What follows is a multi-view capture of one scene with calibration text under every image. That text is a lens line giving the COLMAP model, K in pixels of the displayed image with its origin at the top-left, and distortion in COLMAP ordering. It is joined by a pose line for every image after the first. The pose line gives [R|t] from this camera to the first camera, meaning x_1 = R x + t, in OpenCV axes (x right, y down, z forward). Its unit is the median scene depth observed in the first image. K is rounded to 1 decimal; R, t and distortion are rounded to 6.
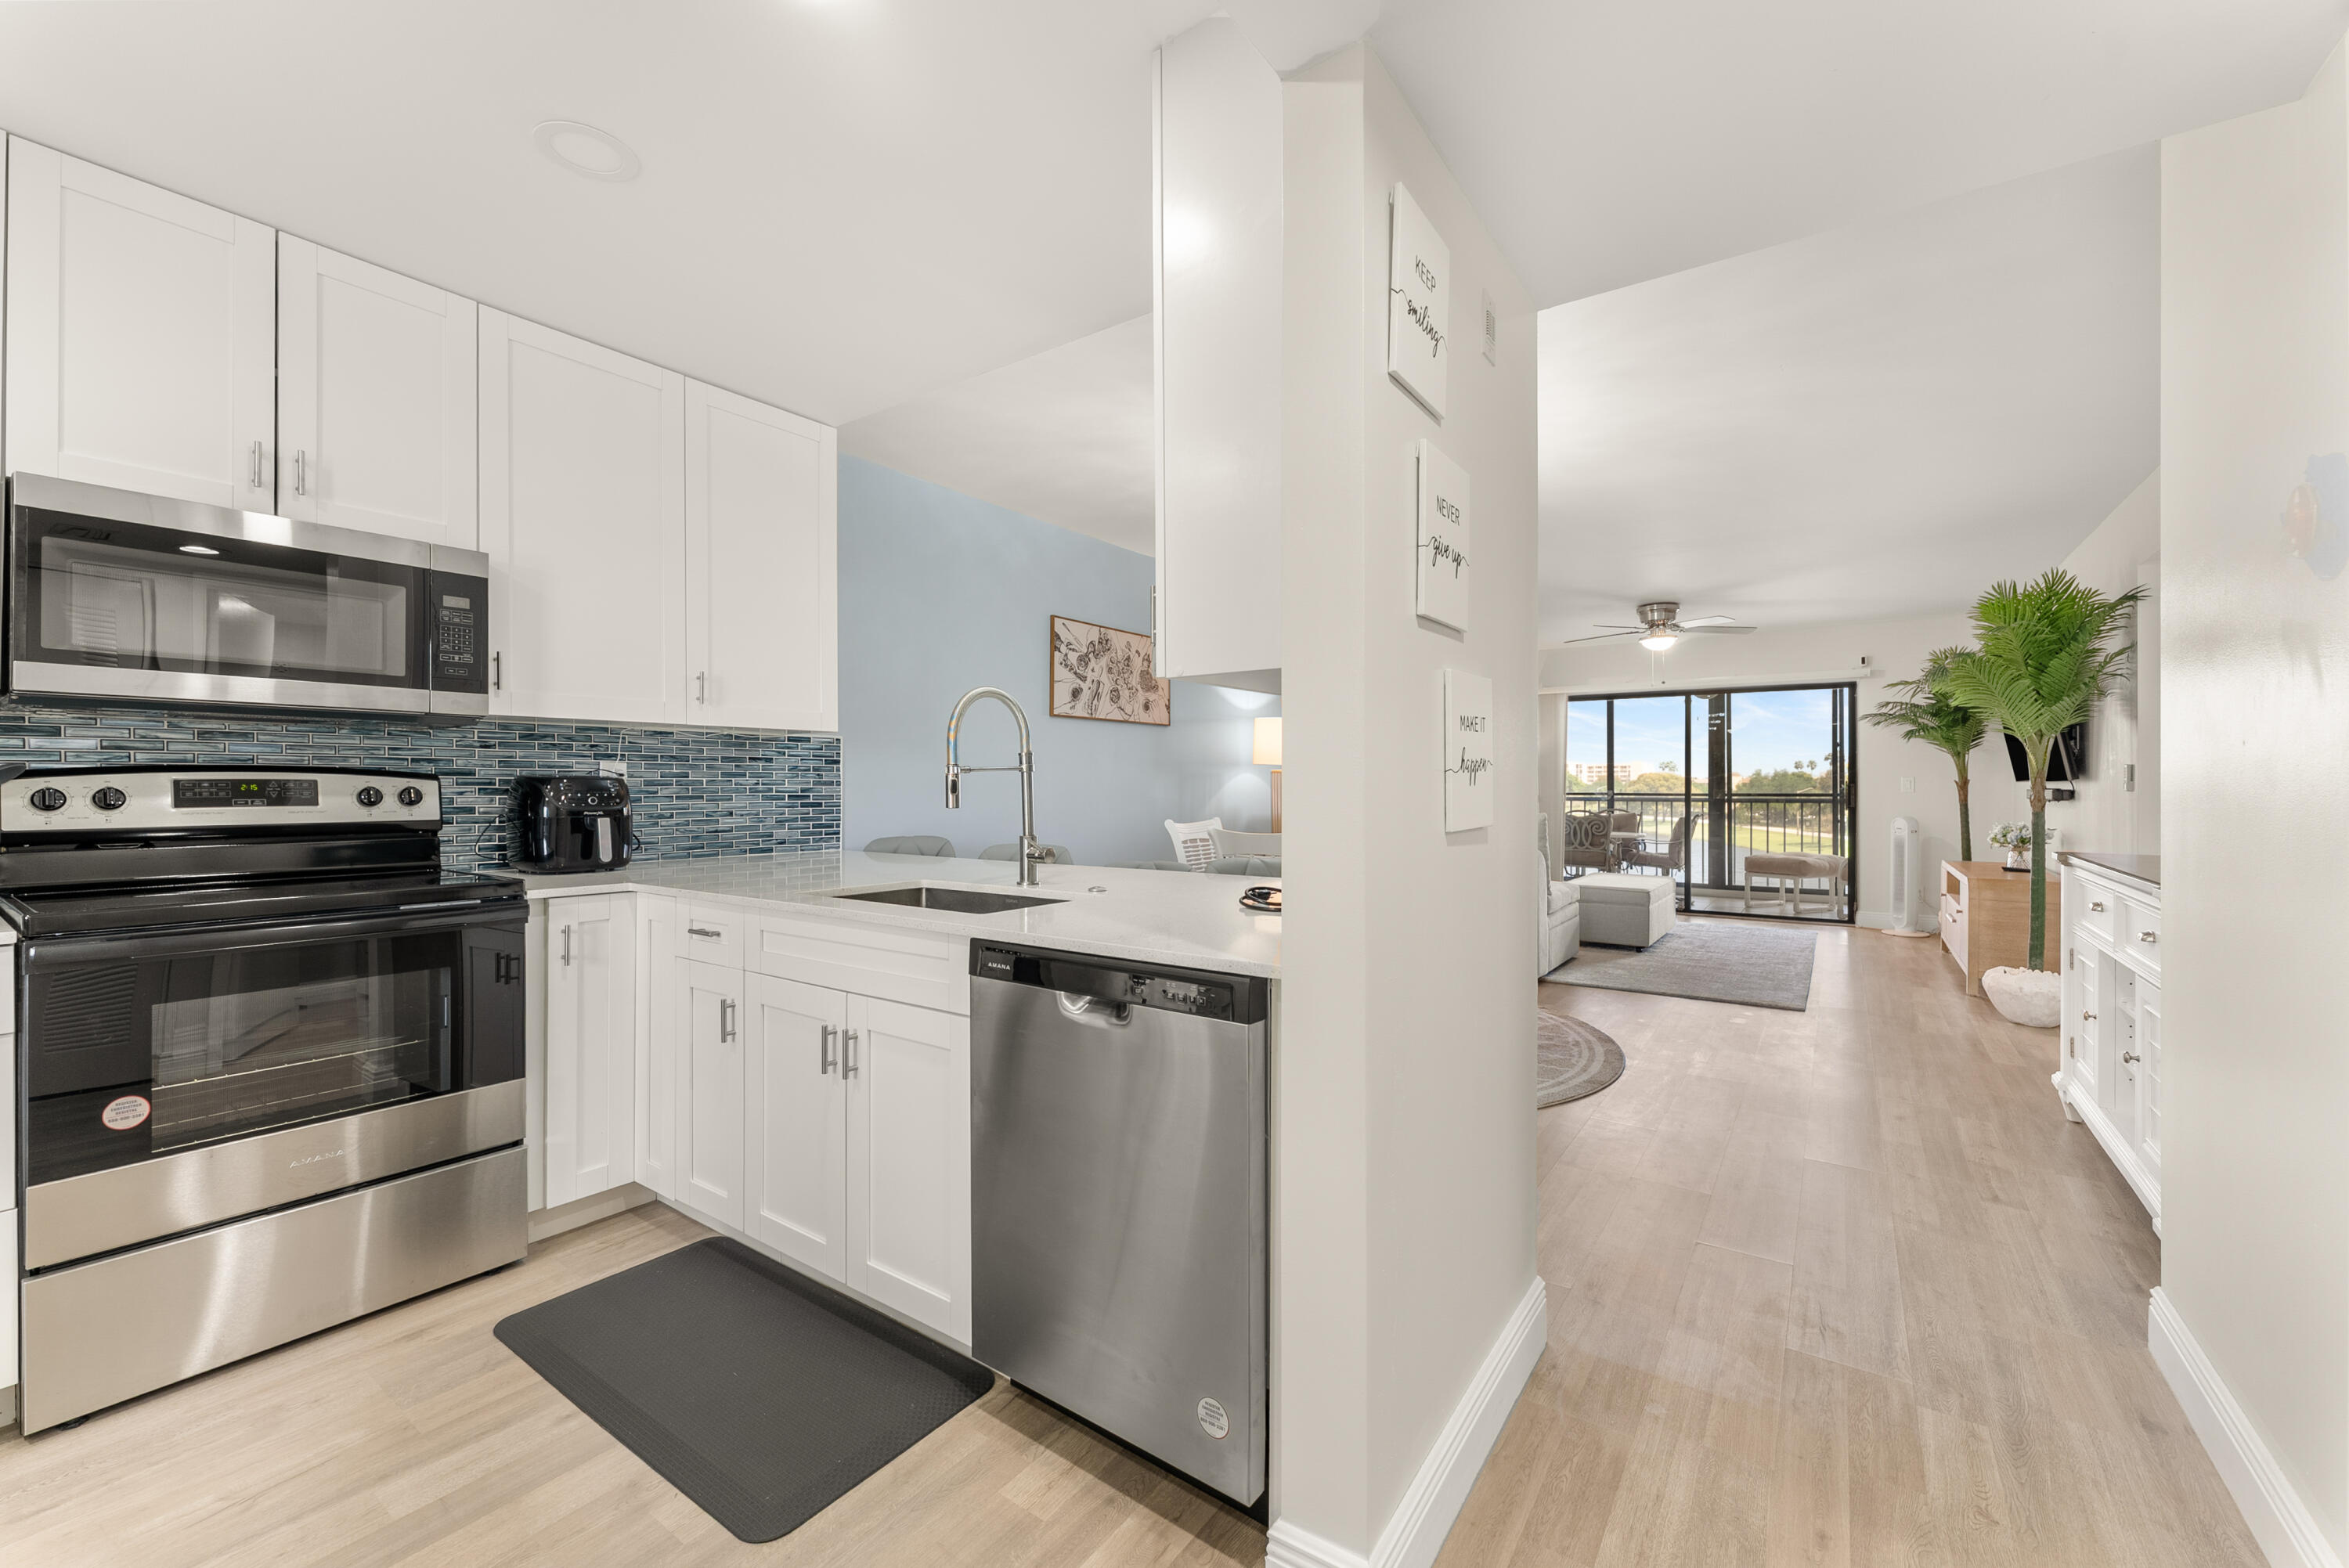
lens RADIAL K [[938.4, 0, 1176.3], [0, 938.4, 784.6], [0, 0, 1]] dist [0.000871, 0.000167]
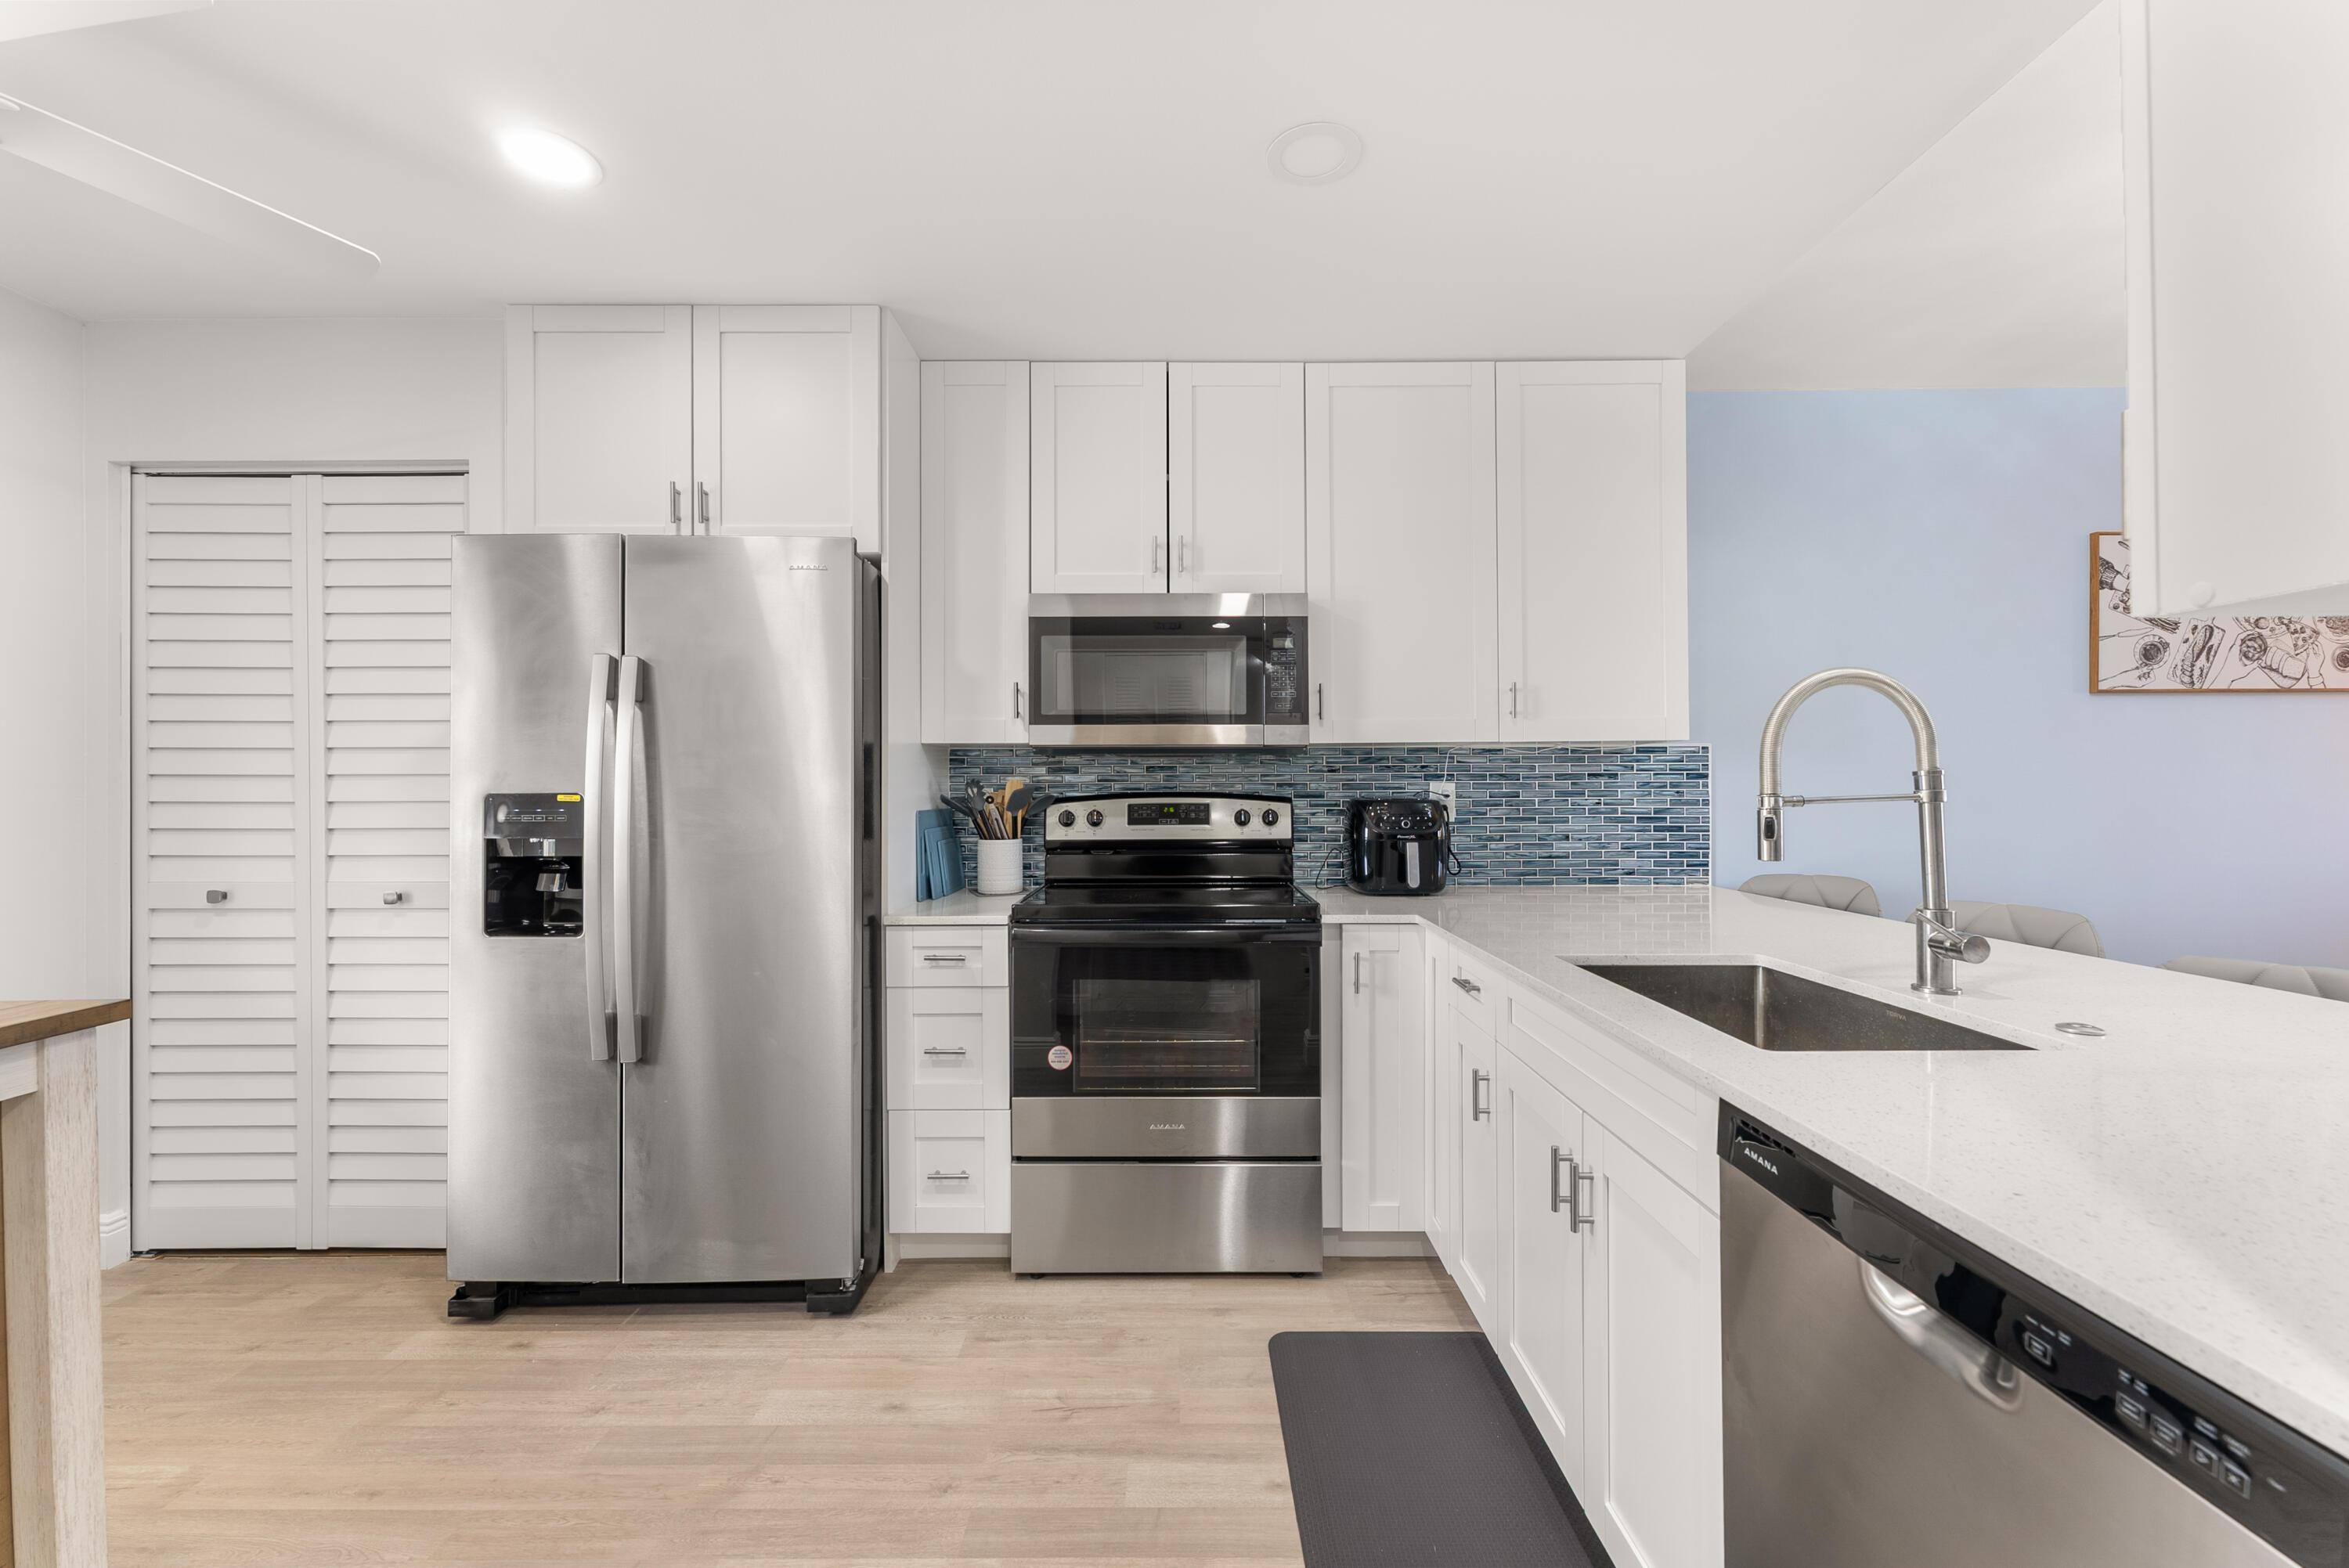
lens RADIAL K [[938.4, 0, 1176.3], [0, 938.4, 784.6], [0, 0, 1]] dist [0.000871, 0.000167]
pose [[0.576168, -0.005255, -0.817314, 0.026263], [0.005248, 0.999983, -0.002730, -0.012766], [0.817314, -0.002716, 0.576186, 0.128215]]
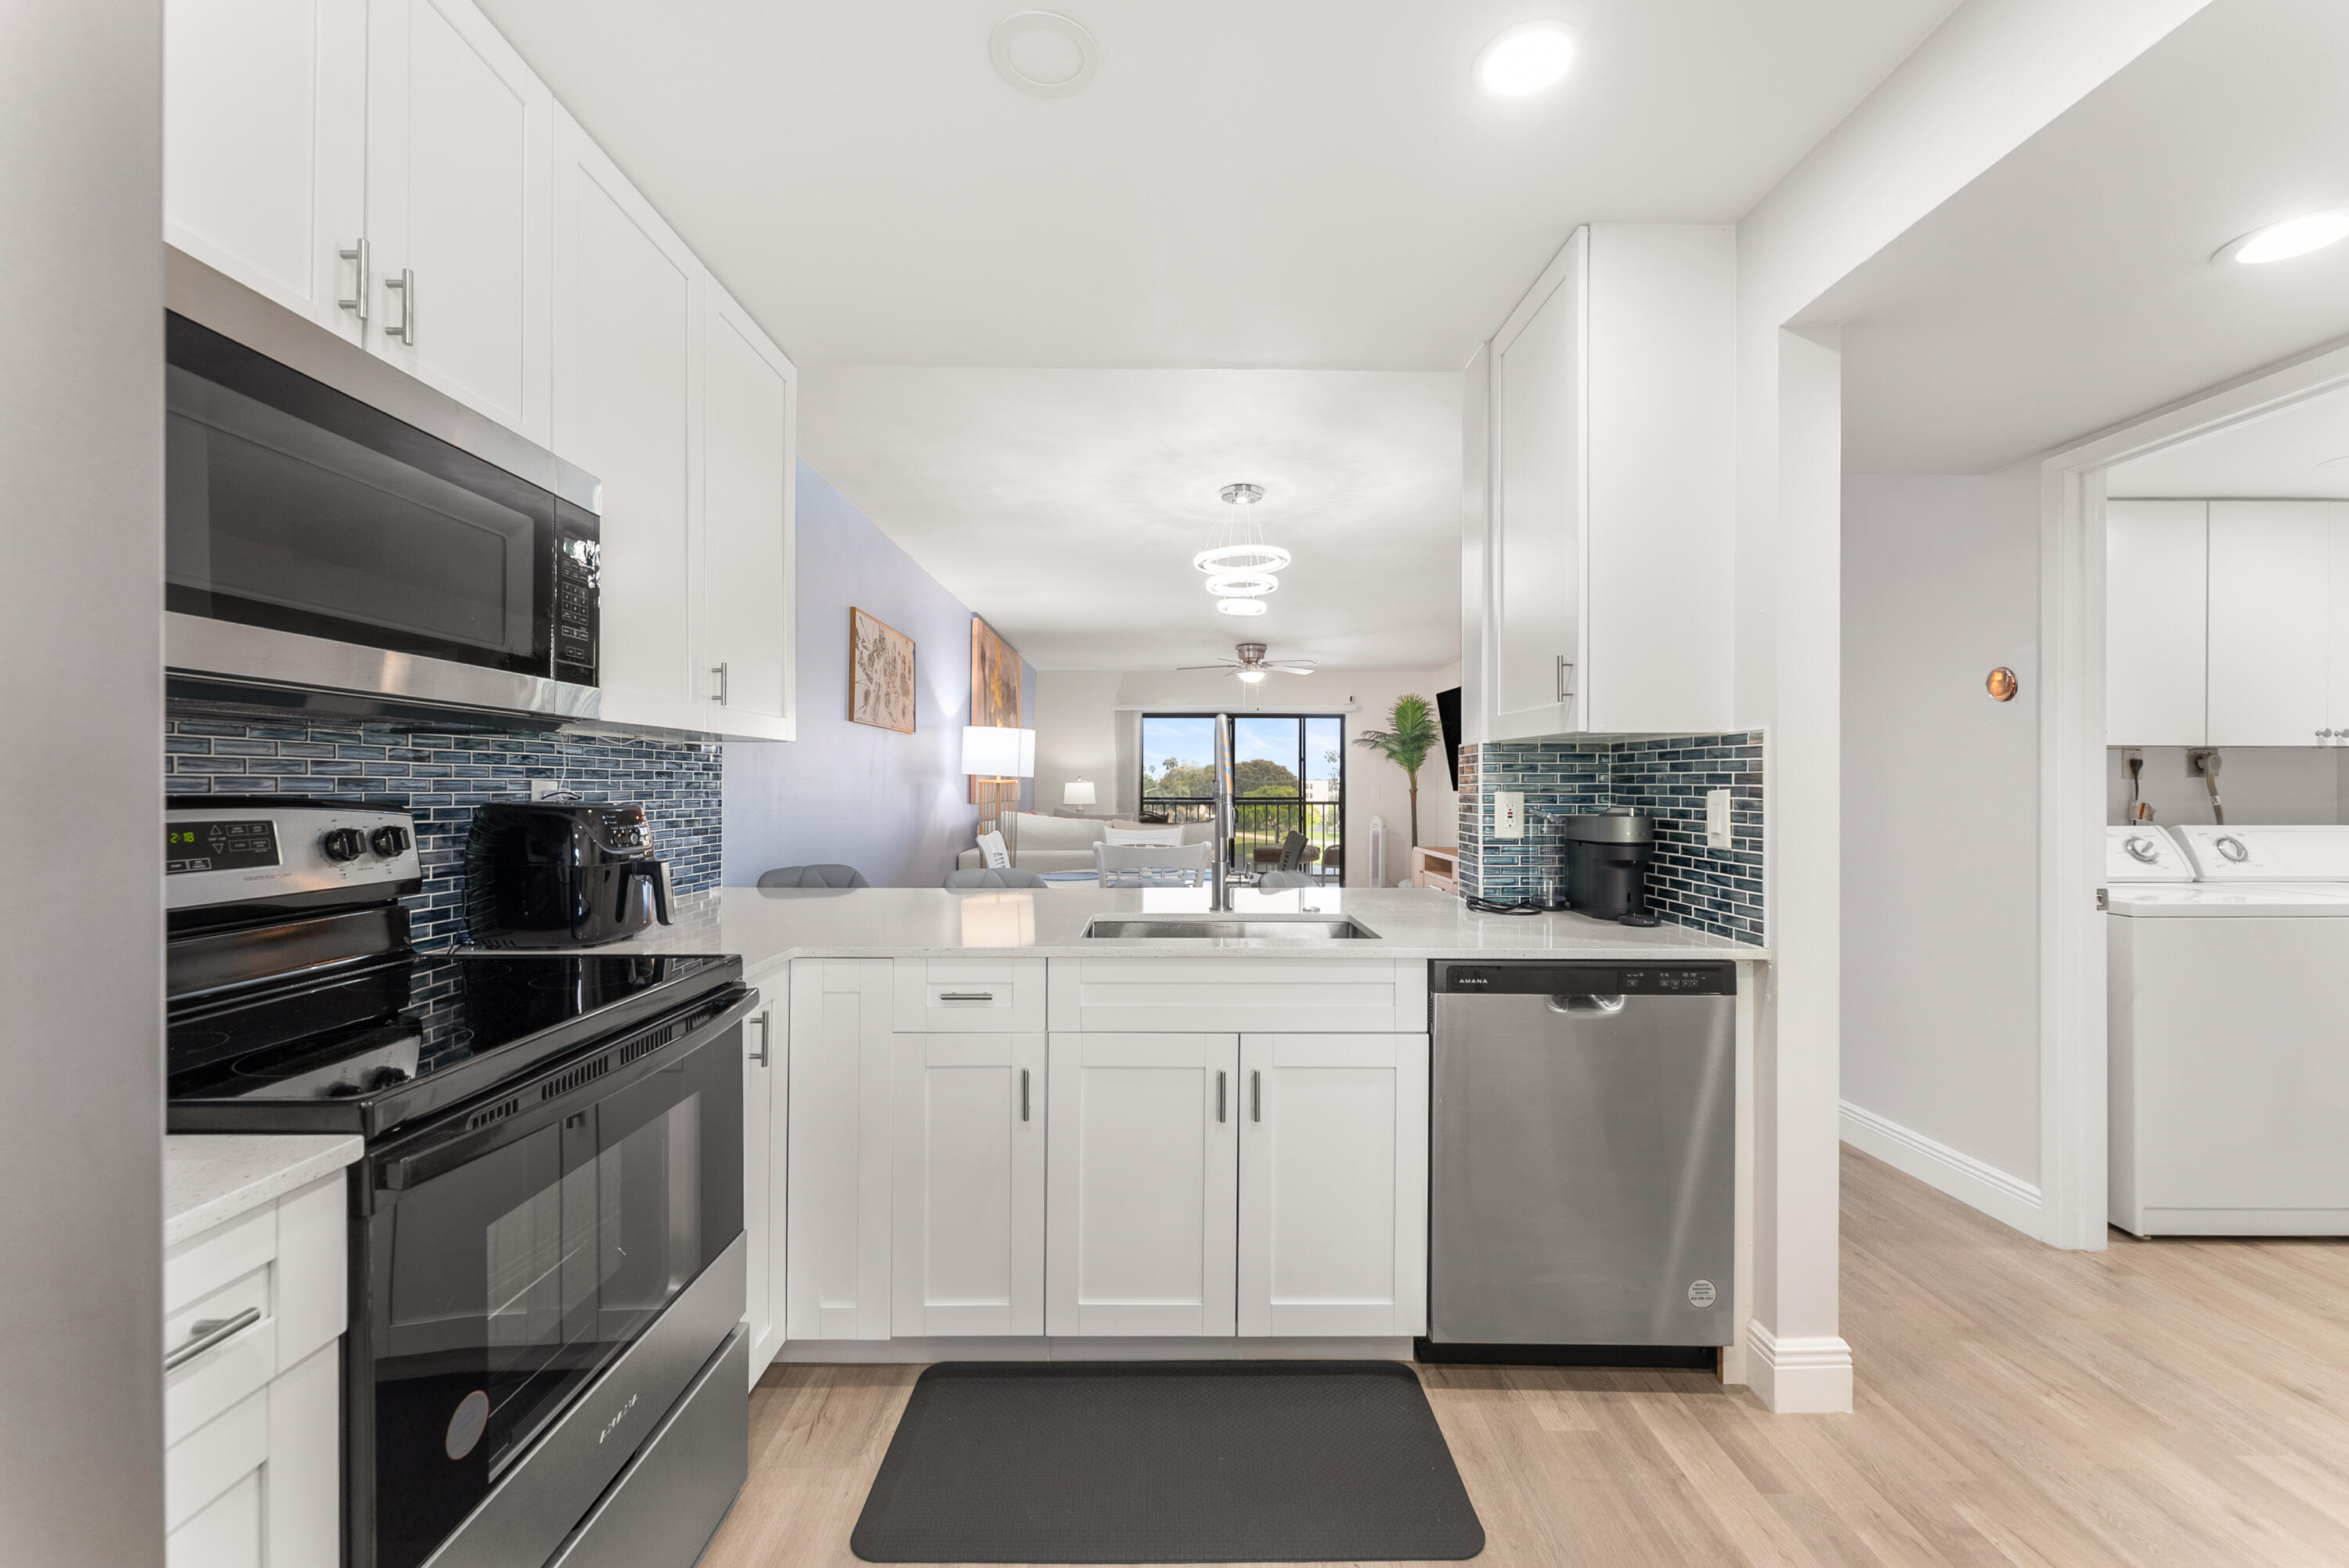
lens RADIAL K [[938.4, 0, 1176.3], [0, 938.4, 784.6], [0, 0, 1]] dist [0.000871, 0.000167]
pose [[0.810518, 0.003555, 0.585703, -0.388656], [-0.004034, 0.999992, -0.000487, -0.013866], [-0.585700, -0.001968, 0.810525, 0.101617]]
